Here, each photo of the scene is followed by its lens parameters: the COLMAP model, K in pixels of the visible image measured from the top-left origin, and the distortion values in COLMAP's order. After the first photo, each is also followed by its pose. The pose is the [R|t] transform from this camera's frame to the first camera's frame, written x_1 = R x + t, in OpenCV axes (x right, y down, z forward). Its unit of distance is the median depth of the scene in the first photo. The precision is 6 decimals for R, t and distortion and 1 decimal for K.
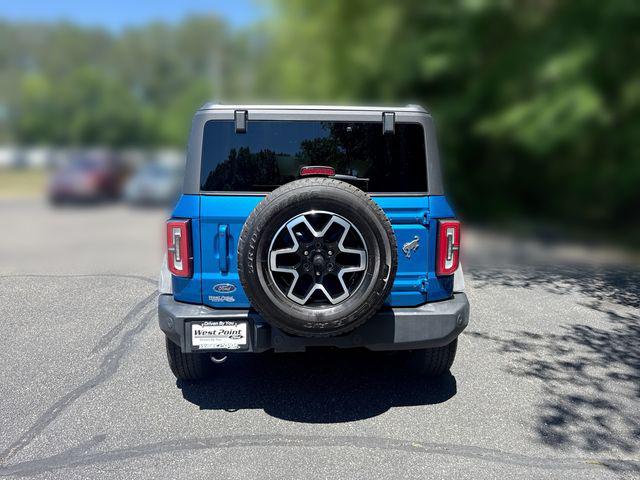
lens RADIAL K [[456.4, 0, 320.0], [0, 456.4, 240.0], [0, 0, 1]] dist [0.023388, -0.003120]
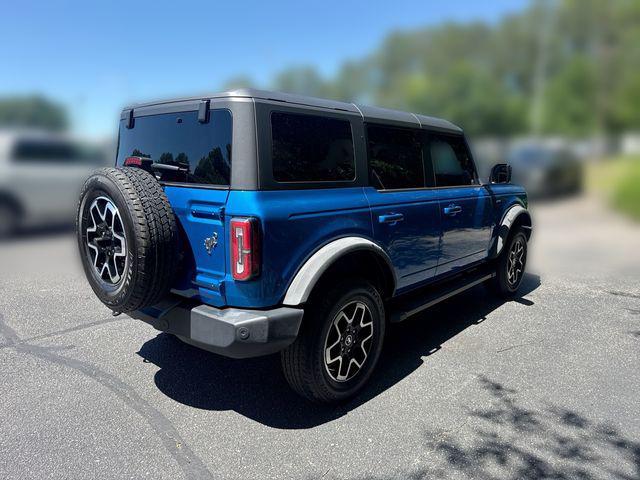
lens RADIAL K [[456.3, 0, 320.0], [0, 456.3, 240.0], [0, 0, 1]] dist [0.013399, -0.002897]
pose [[0.731079, 0.122700, -0.671169, 0.998403], [-0.107585, 0.992122, 0.064188, -0.076237], [0.673757, 0.025281, 0.738520, 0.458079]]
